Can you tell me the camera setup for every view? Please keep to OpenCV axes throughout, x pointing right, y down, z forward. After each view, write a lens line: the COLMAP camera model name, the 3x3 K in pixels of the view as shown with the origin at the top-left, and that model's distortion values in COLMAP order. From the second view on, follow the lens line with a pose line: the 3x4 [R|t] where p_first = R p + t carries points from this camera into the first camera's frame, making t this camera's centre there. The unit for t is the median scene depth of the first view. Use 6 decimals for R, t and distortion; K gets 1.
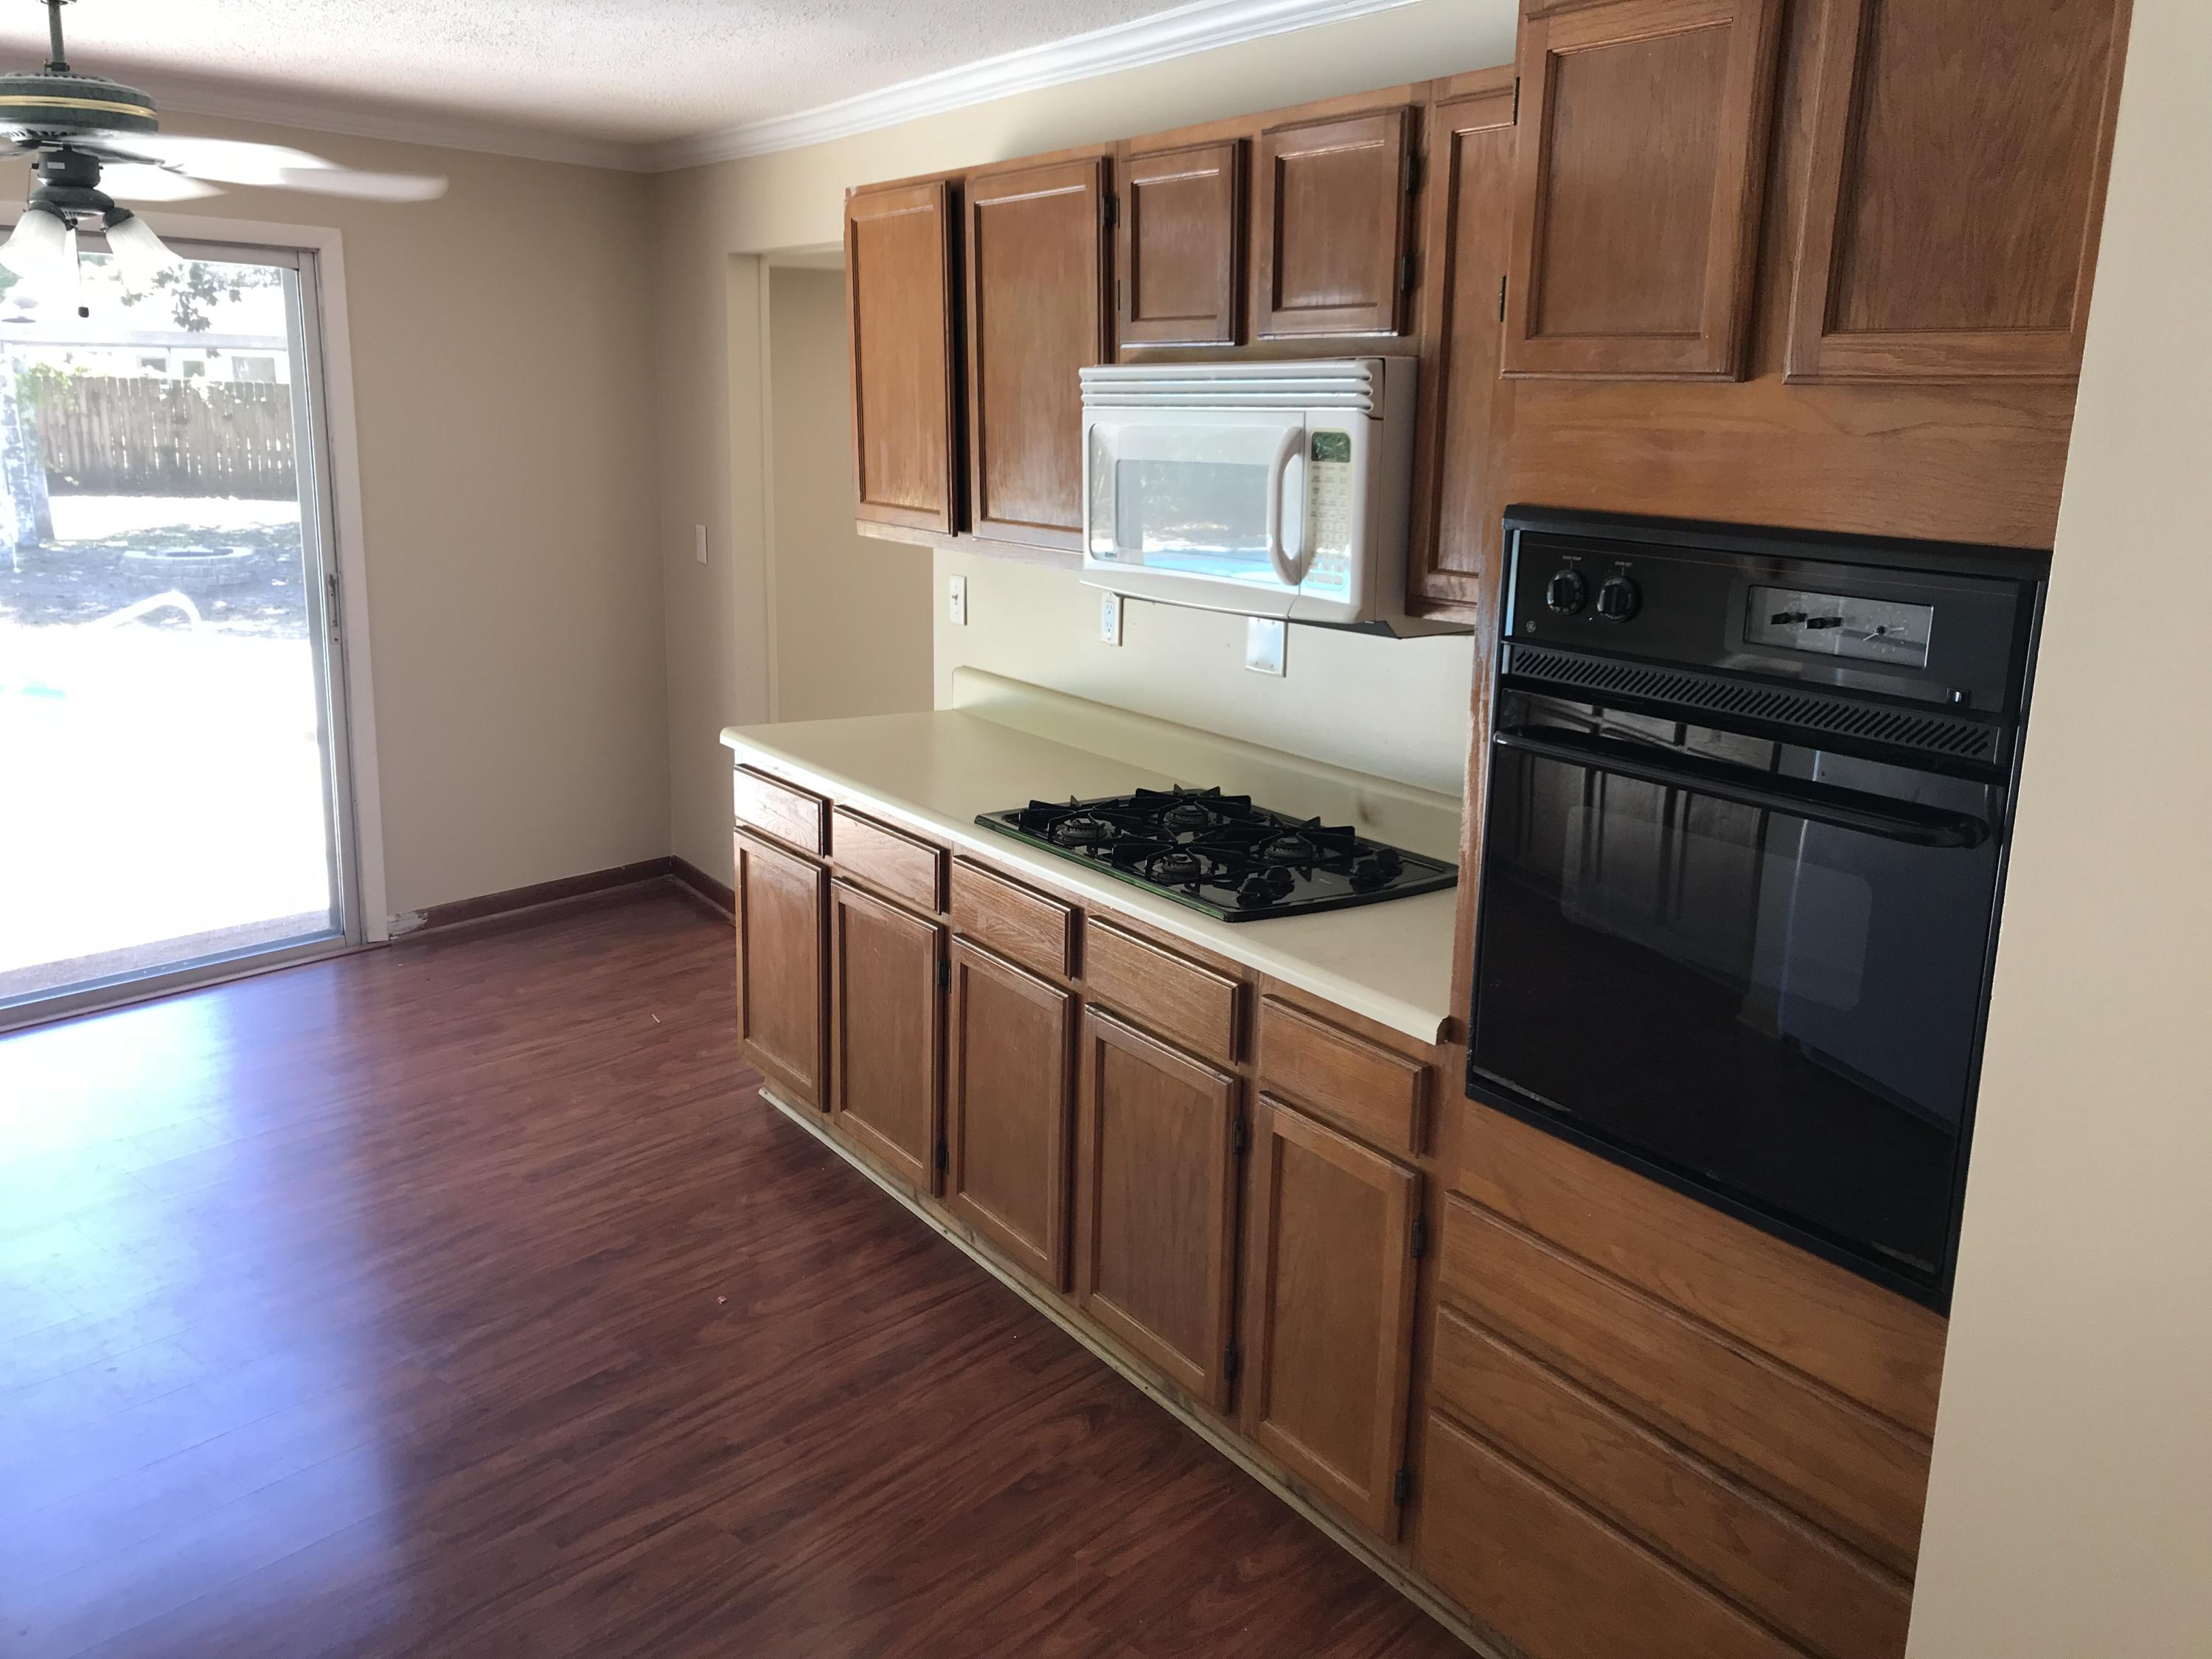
lens RADIAL K [[1841.7, 0, 1100.4], [0, 1841.7, 807.8], [0, 0, 1]] dist [0.014949, -0.004572]
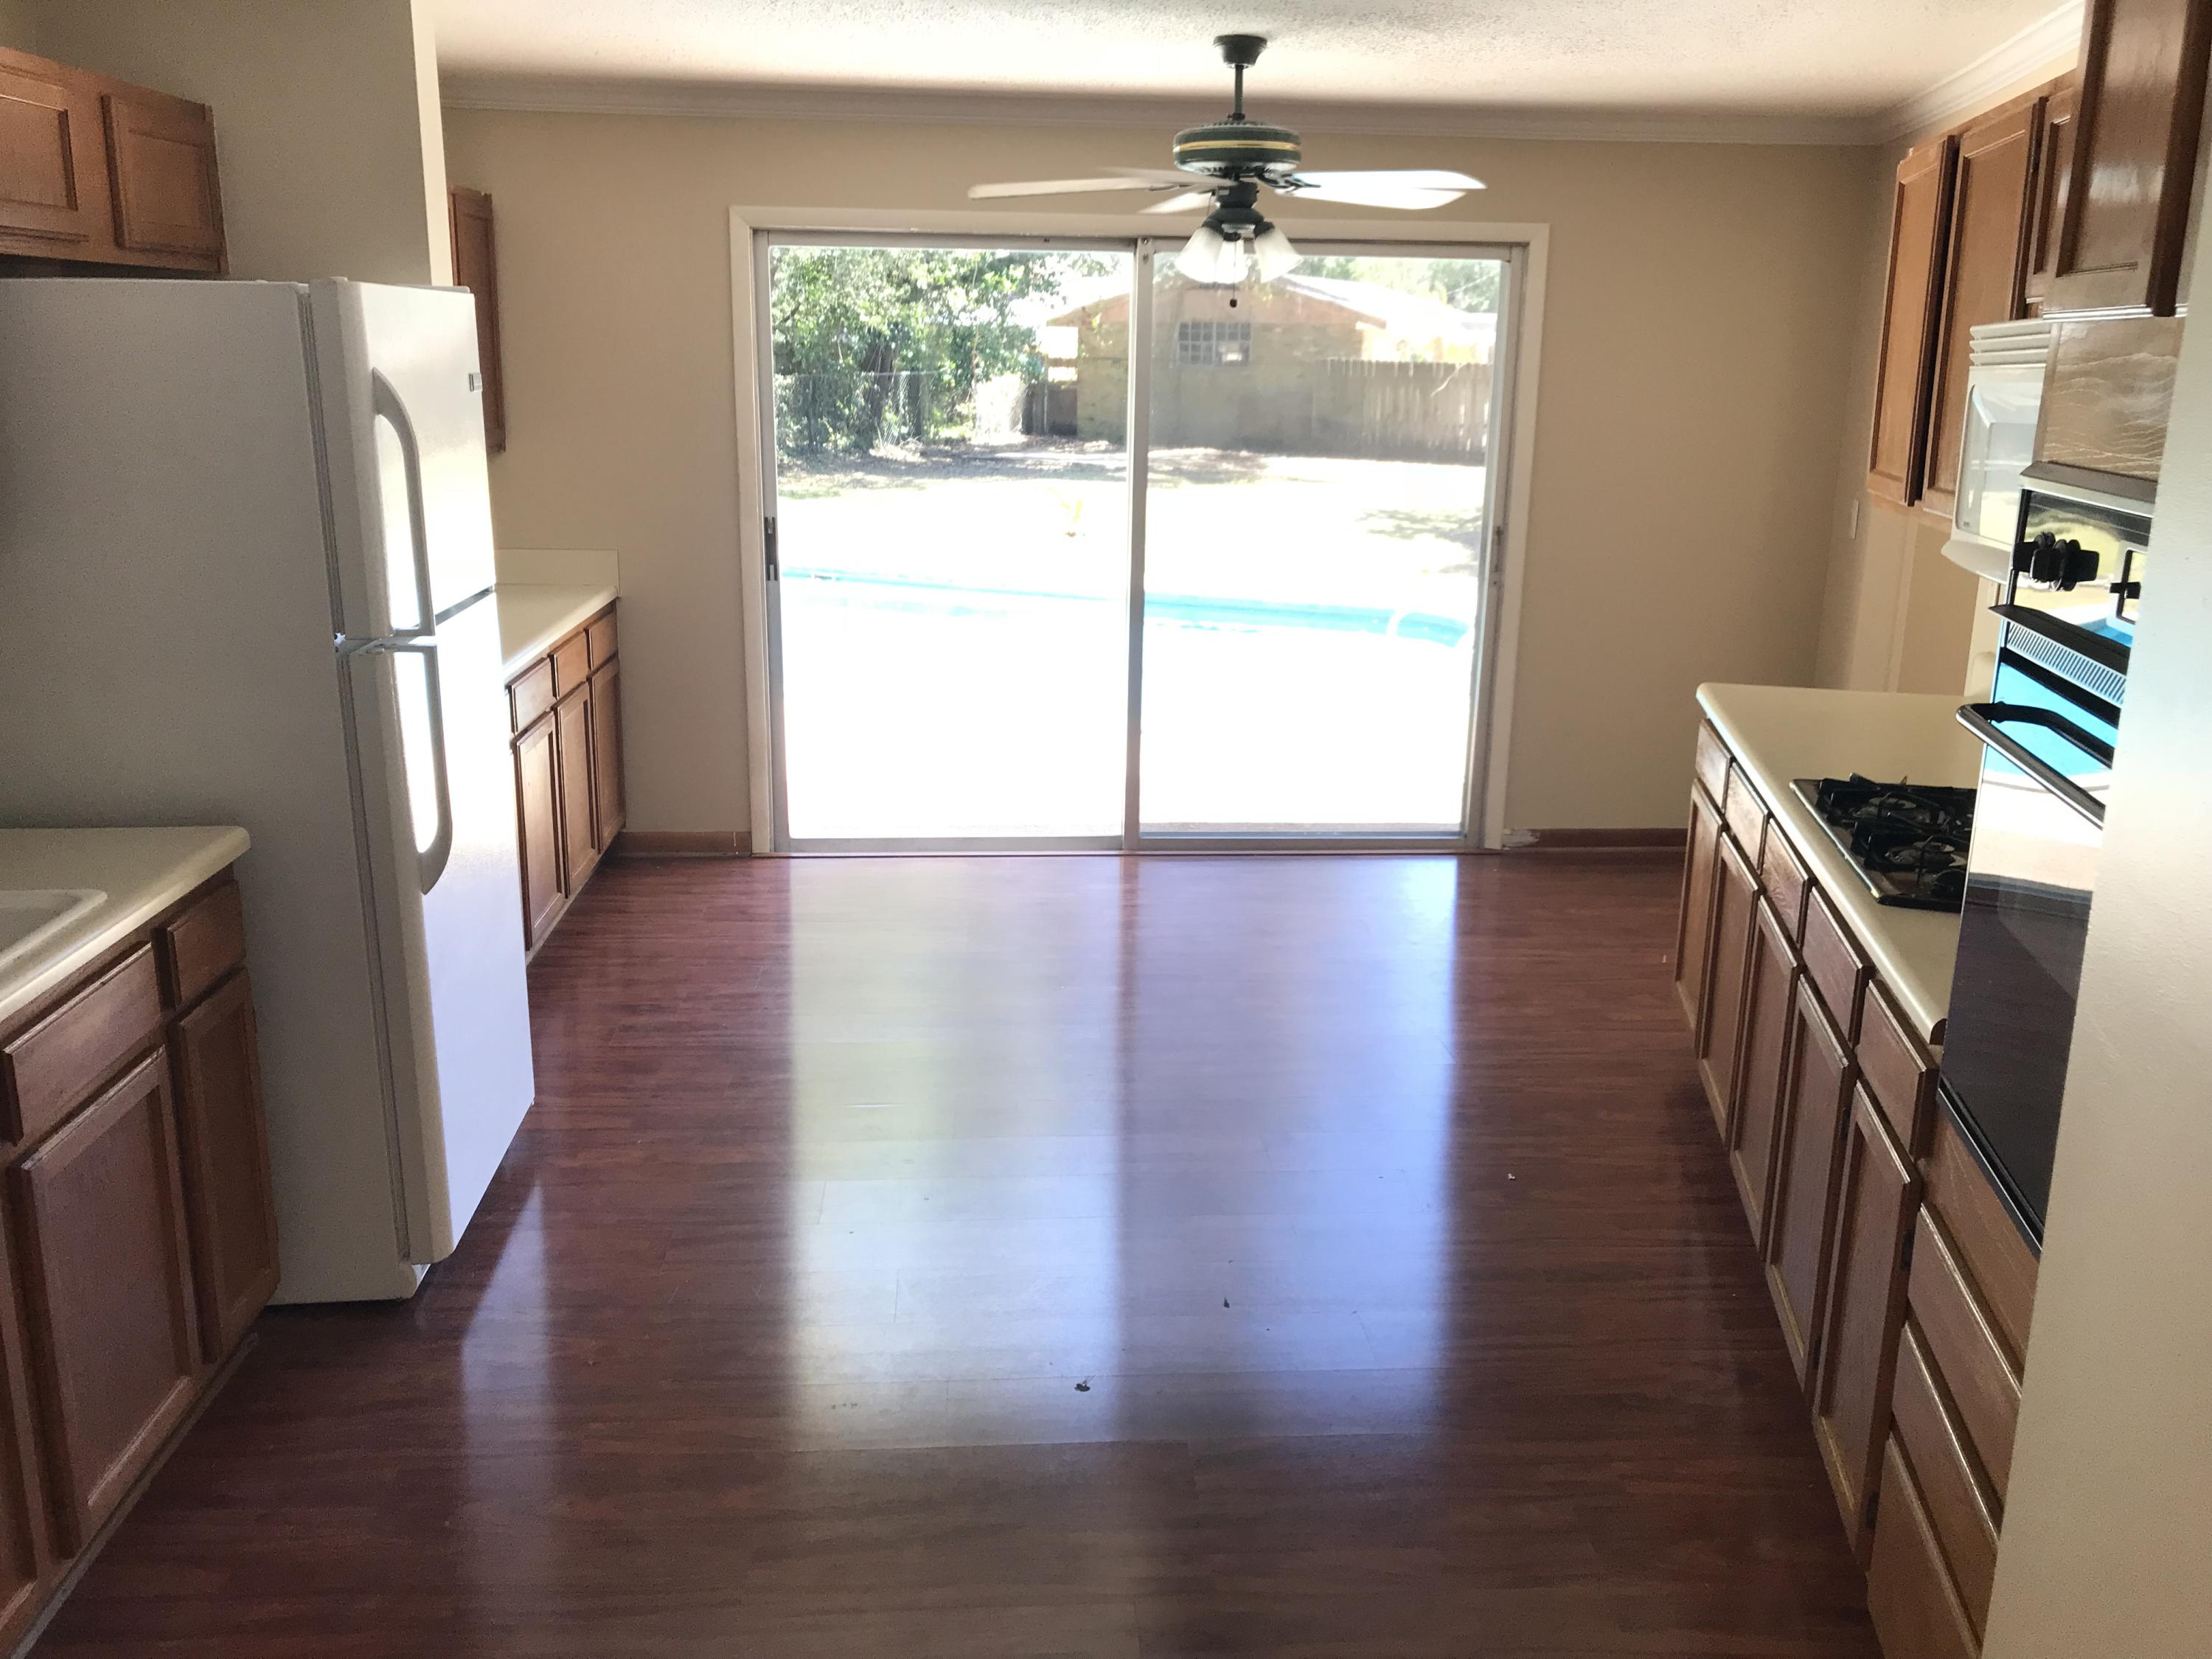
lens RADIAL K [[1841.7, 0, 1096.8], [0, 1841.7, 838.0], [0, 0, 1]] dist [0.014949, -0.004572]
pose [[0.688741, 0.173532, -0.703934, 0.374237], [-0.160002, 0.983375, 0.085870, 0.009988], [0.707132, 0.053488, 0.705055, 0.024912]]
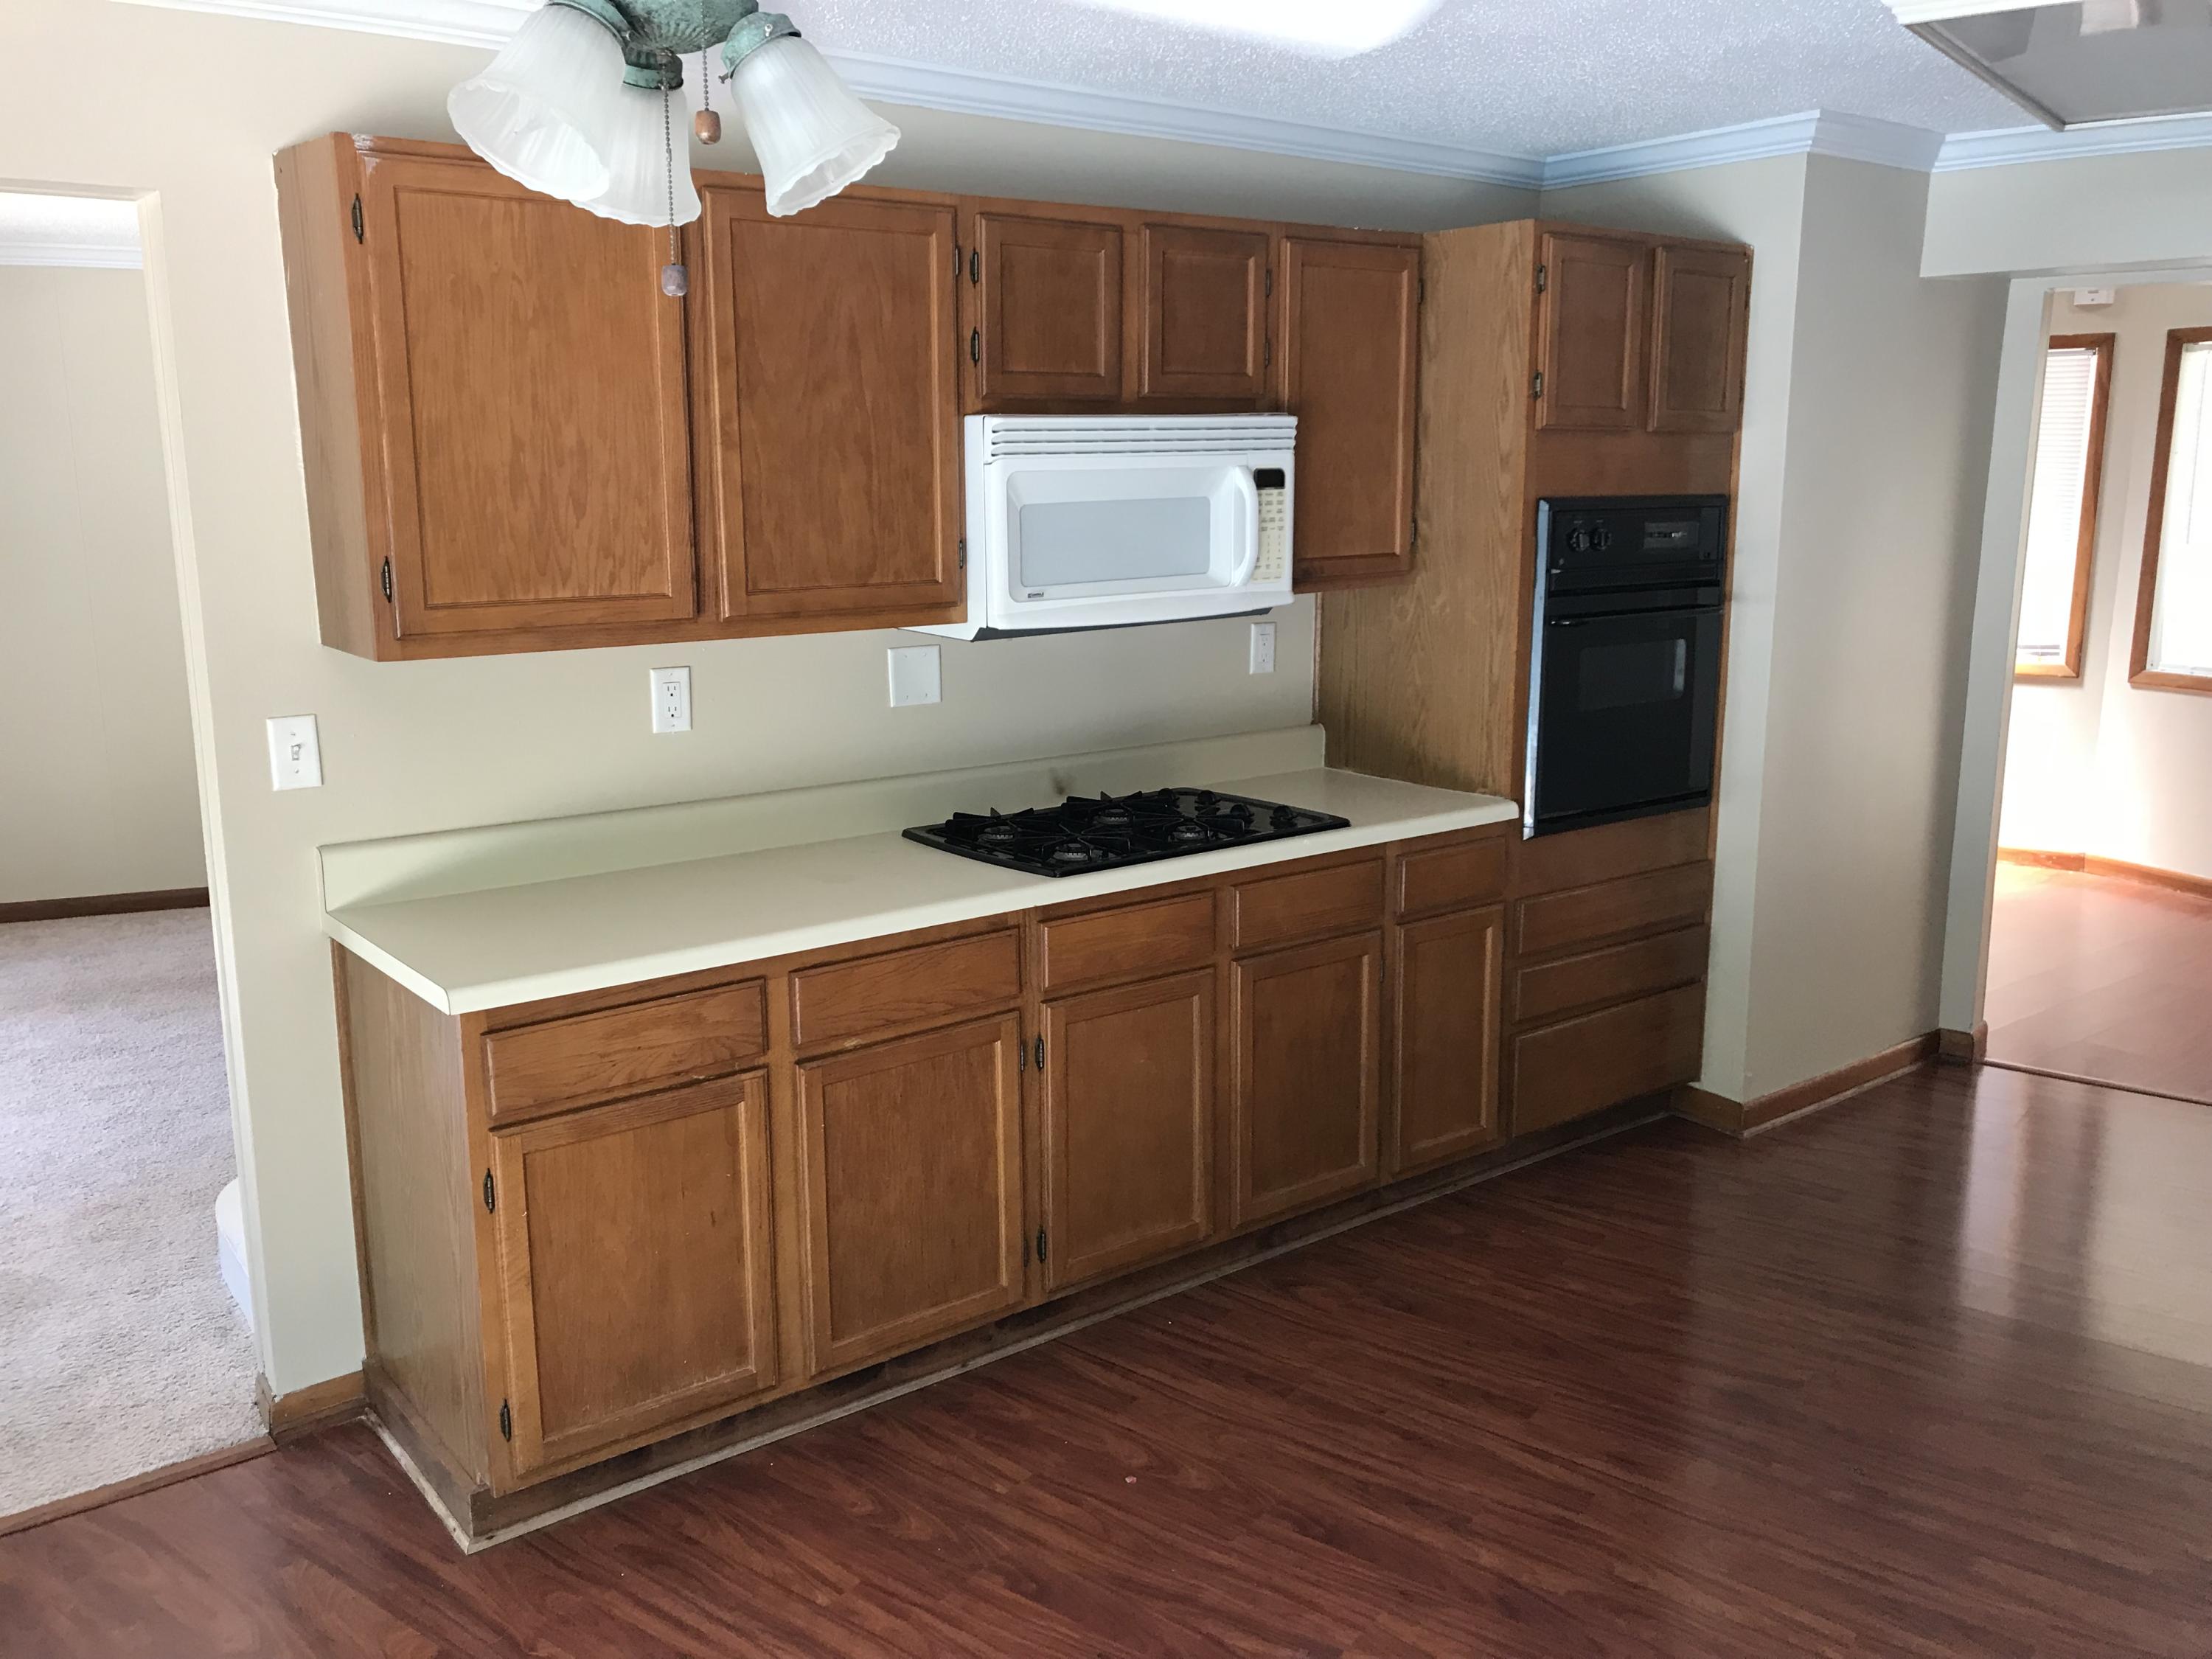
lens RADIAL K [[1841.7, 0, 1101.9], [0, 1841.7, 827.4], [0, 0, 1]] dist [0.014949, -0.004572]
pose [[-0.070558, -0.214274, 0.974222, -1.029774], [0.226764, 0.947639, 0.224850, -0.236060], [-0.971391, 0.236784, -0.018273, 0.995665]]
